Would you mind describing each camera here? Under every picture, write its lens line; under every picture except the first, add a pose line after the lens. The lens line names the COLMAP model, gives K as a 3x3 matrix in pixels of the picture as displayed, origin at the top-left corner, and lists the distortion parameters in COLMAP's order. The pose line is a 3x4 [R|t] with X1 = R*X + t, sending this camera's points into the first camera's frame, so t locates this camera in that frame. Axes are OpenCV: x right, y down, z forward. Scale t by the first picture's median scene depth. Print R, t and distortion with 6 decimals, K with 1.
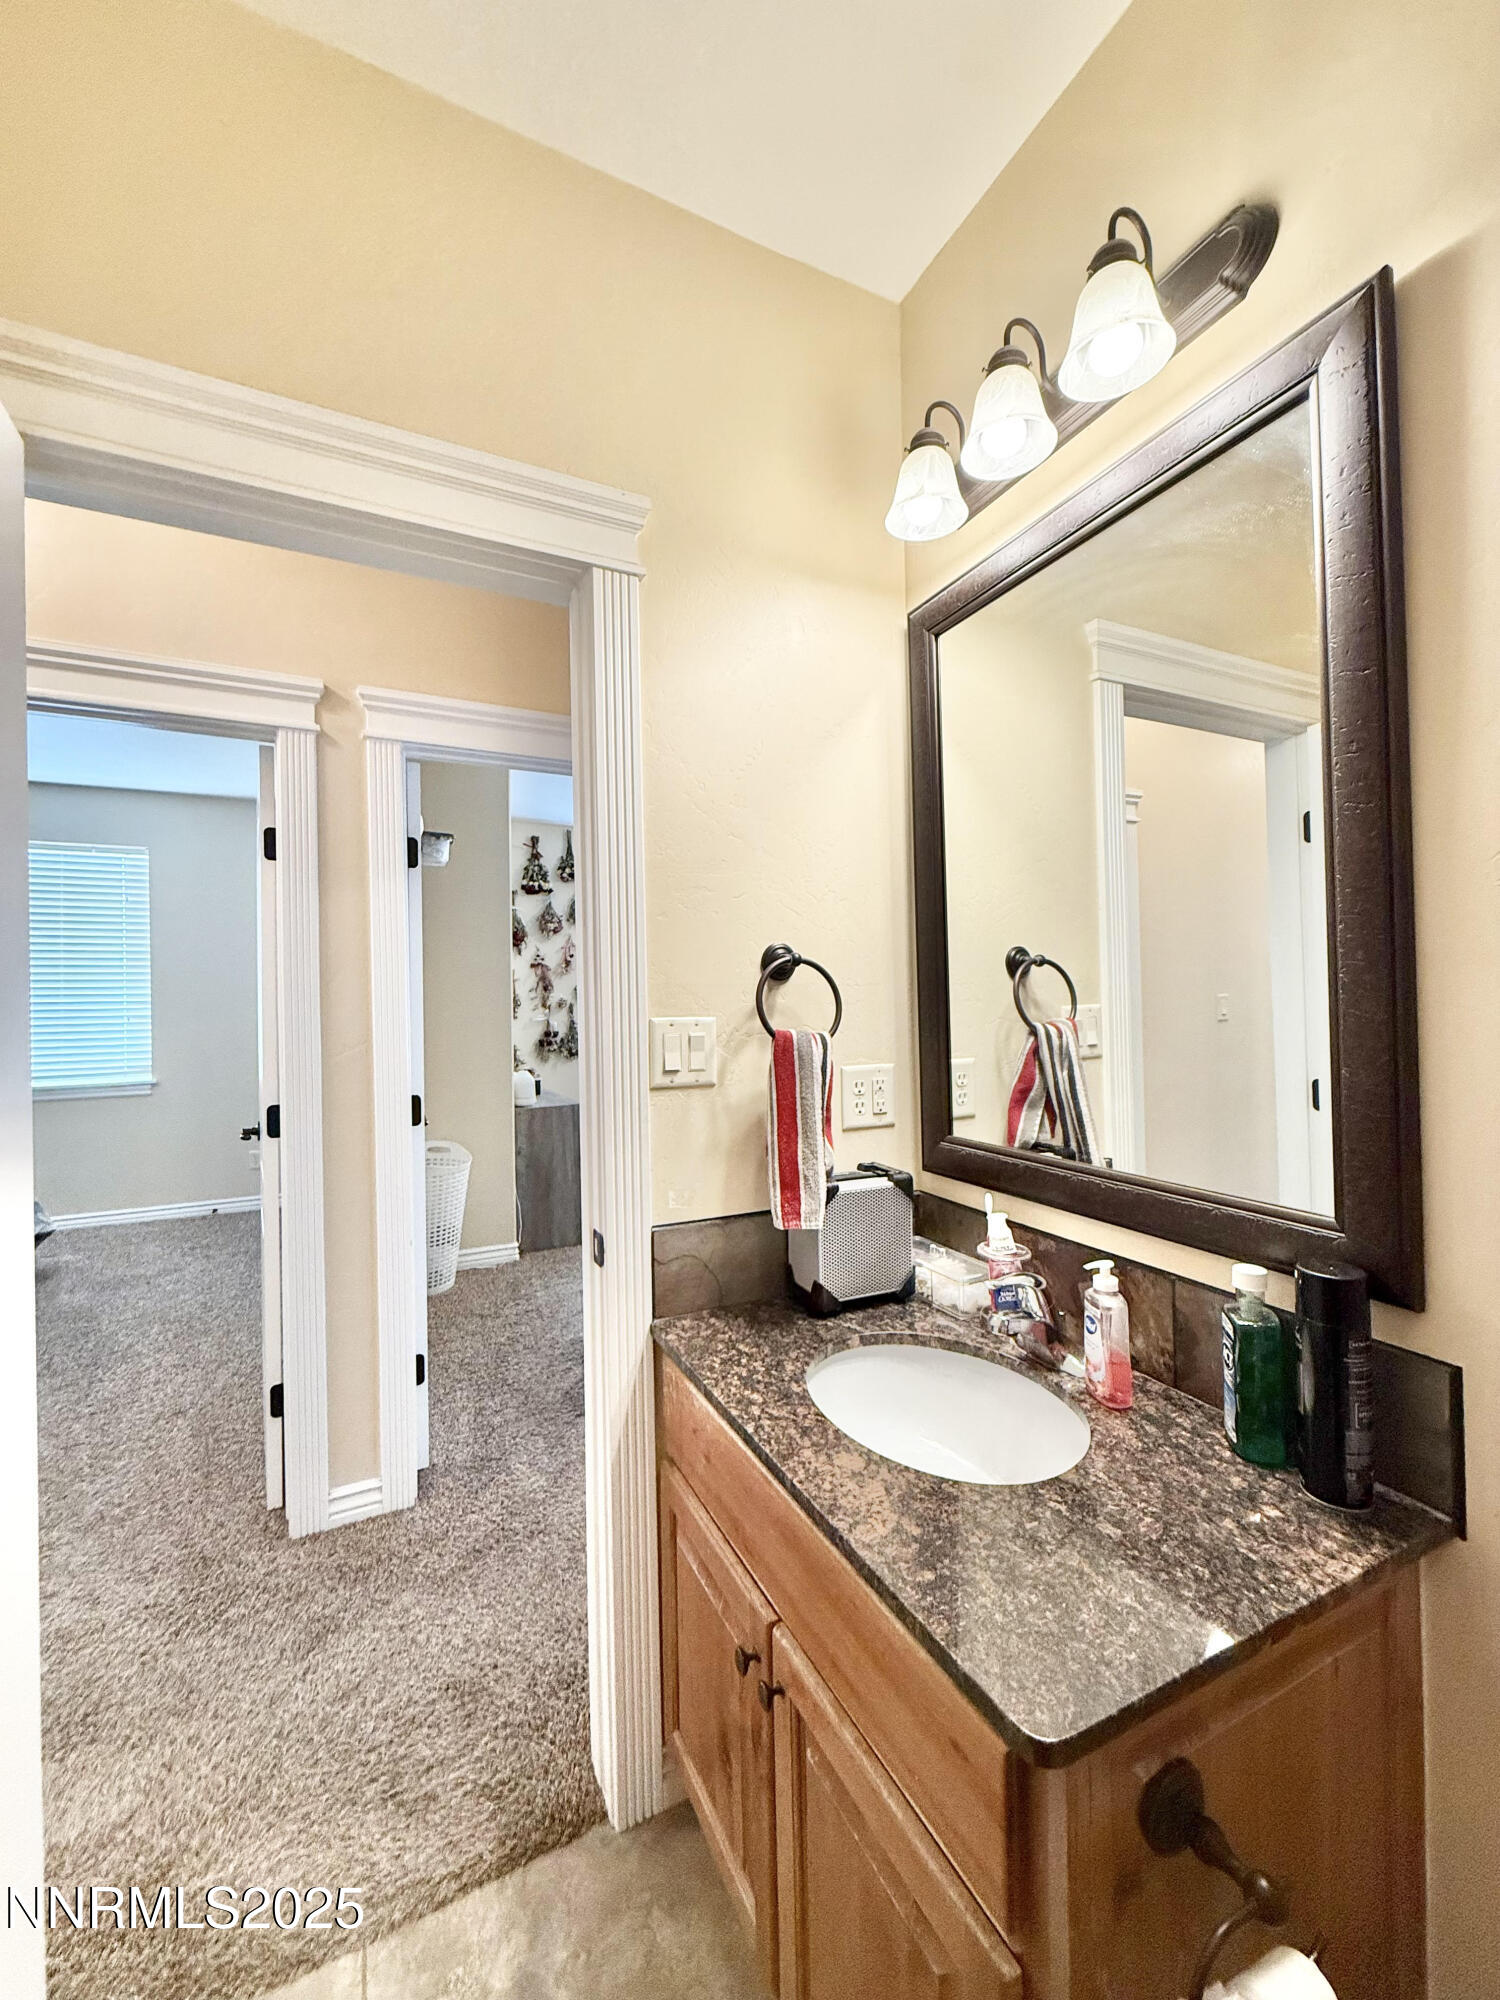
lens RADIAL K [[797.3, 0, 752.7], [0, 797.3, 1001.0], [0, 0, 1]] dist [0.000572, 0.000107]
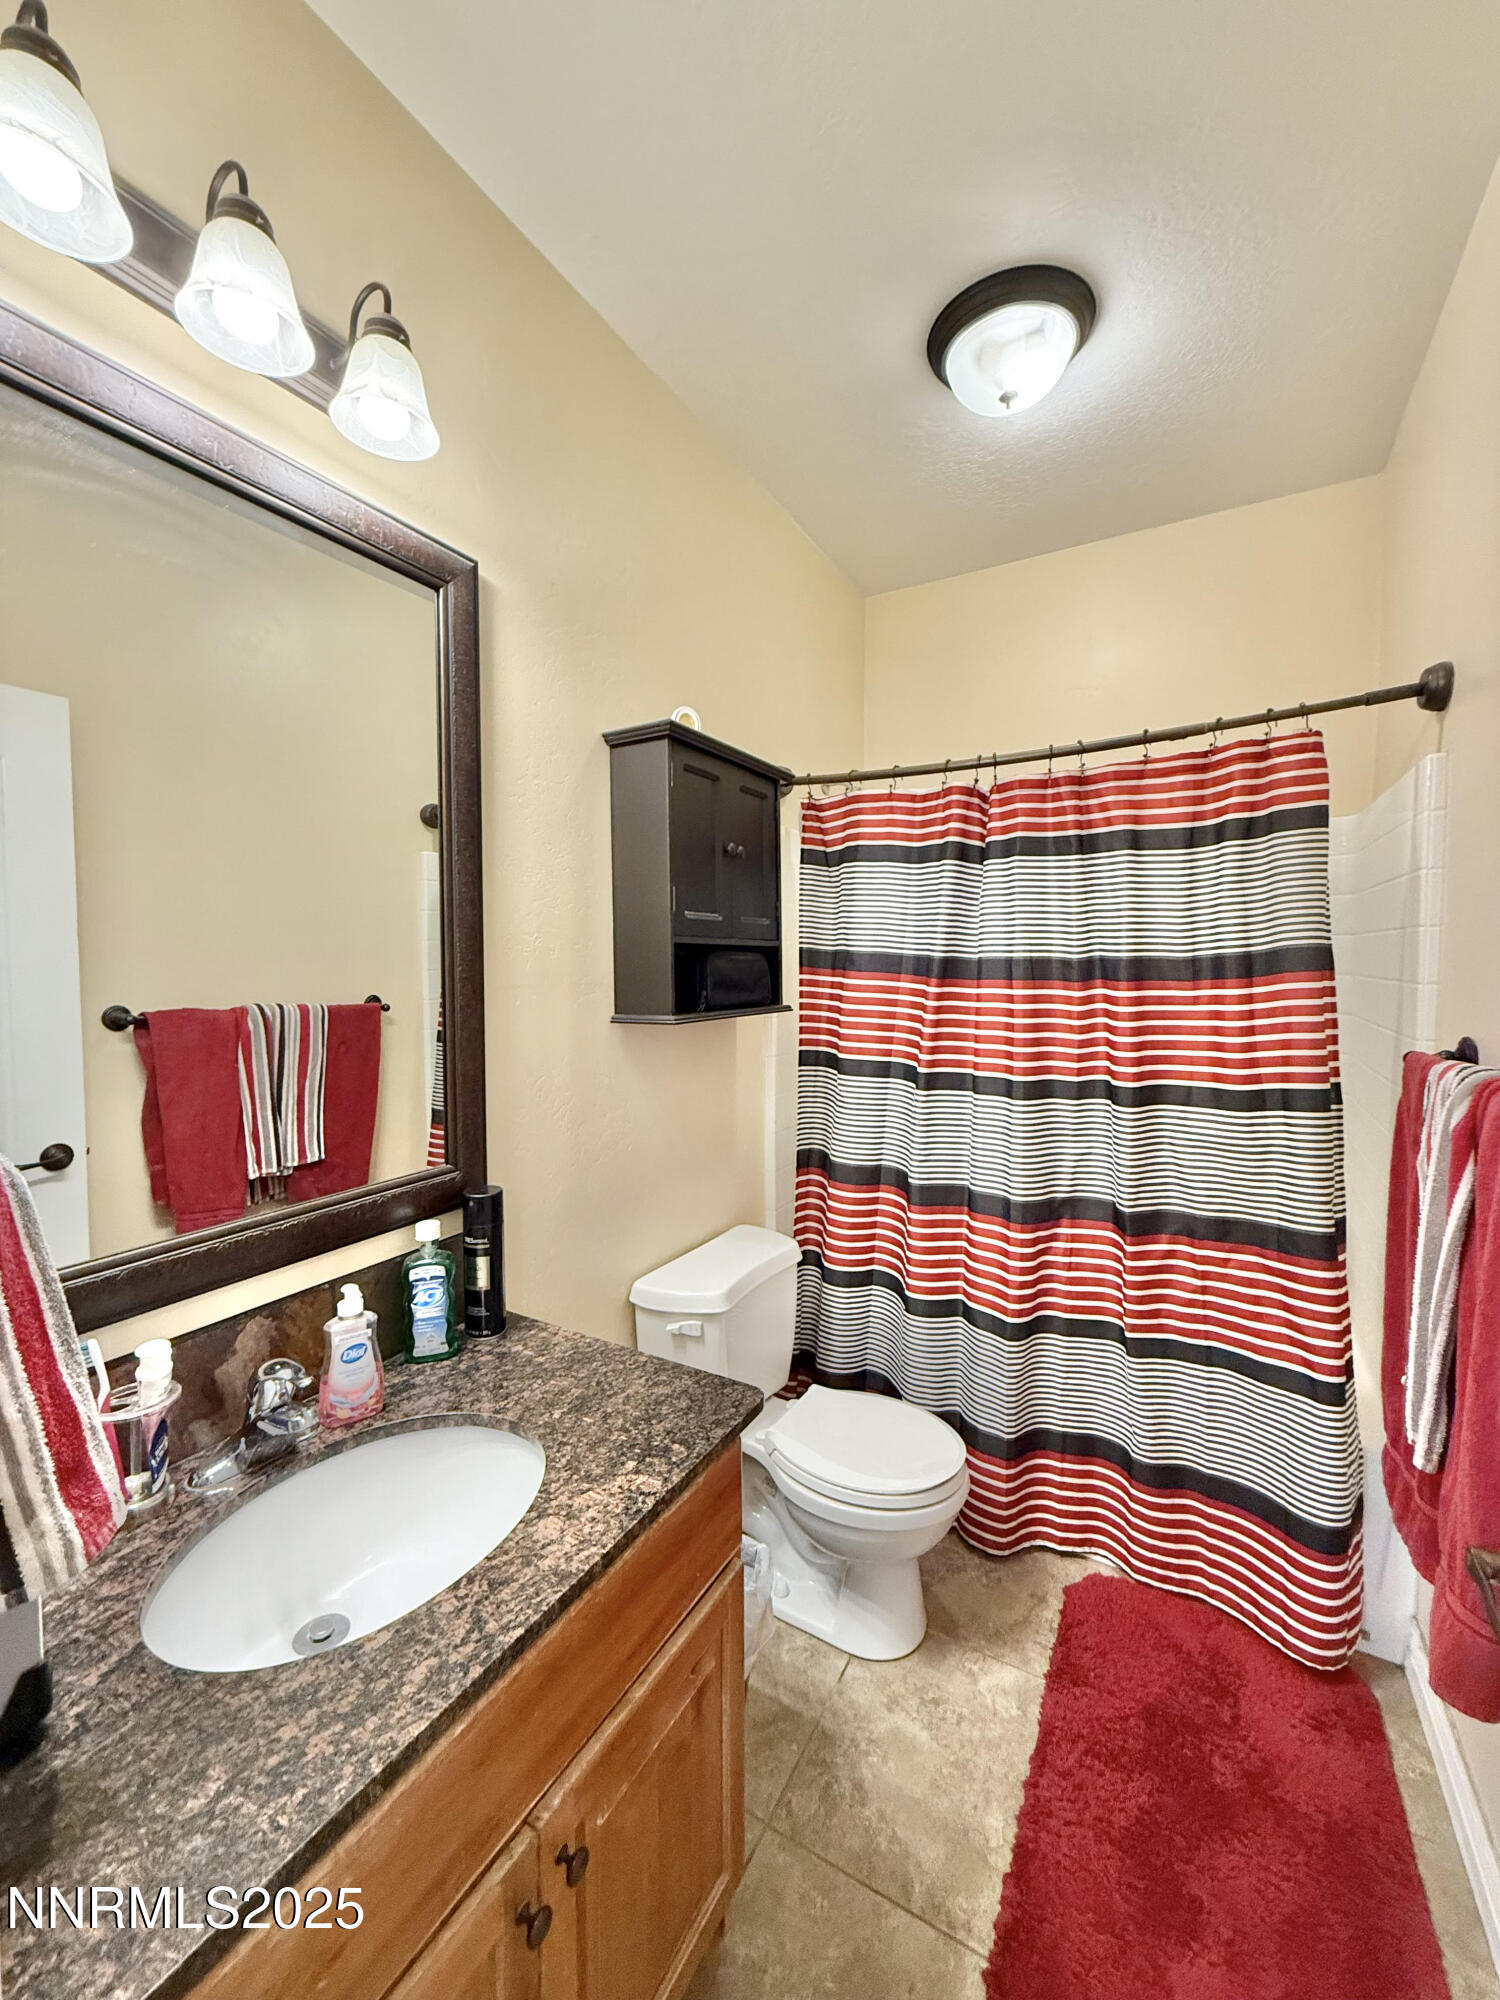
lens RADIAL K [[797.3, 0, 752.7], [0, 797.3, 1004.4], [0, 0, 1]] dist [0.000572, 0.000107]
pose [[-0.570607, -0.016887, 0.821049, -0.719269], [0.009542, 0.999585, 0.027190, -0.052359], [-0.821168, 0.023349, -0.570209, 1.237979]]
